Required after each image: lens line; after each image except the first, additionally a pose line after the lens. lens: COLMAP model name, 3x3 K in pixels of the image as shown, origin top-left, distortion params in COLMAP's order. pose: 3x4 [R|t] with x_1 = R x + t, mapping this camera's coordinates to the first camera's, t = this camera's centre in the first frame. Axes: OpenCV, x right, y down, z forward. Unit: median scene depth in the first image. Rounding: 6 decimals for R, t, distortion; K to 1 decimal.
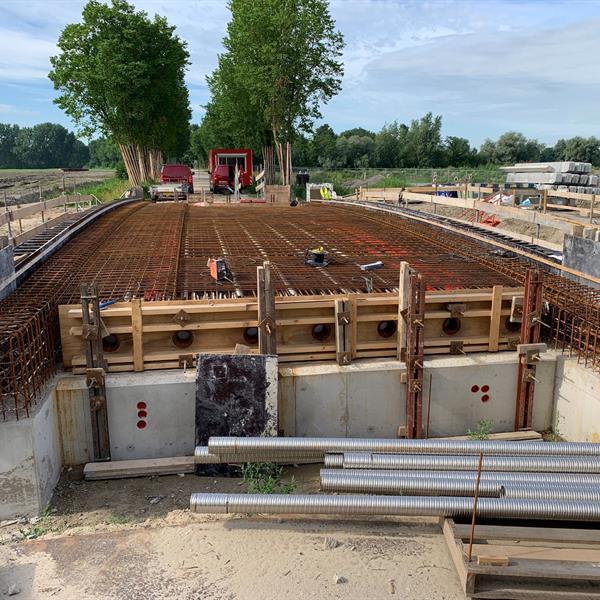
lens RADIAL K [[573.7, 0, 300.0], [0, 573.7, 285.6], [0, 0, 1]] dist [0.051342, -0.077993]
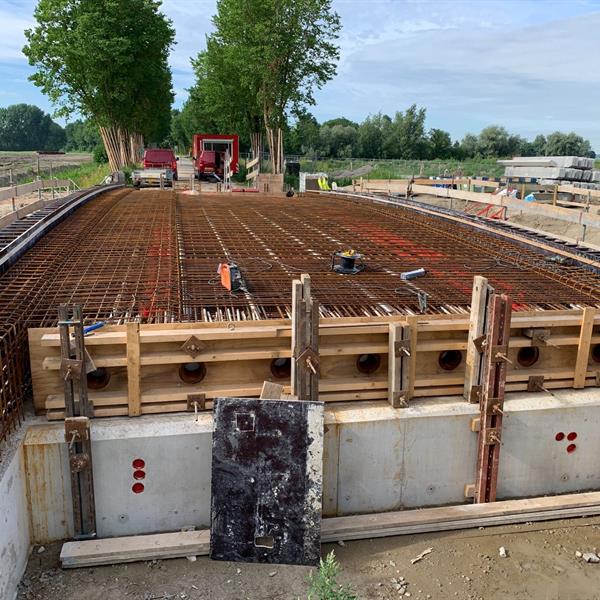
lens RADIAL K [[573.7, 0, 300.0], [0, 573.7, 285.6], [0, 0, 1]] dist [0.051342, -0.077993]
pose [[0.999192, 0.015871, 0.036918, -0.052594], [-0.016530, 0.999708, 0.017605, -0.022630], [-0.036628, -0.018201, 0.999163, 0.133586]]
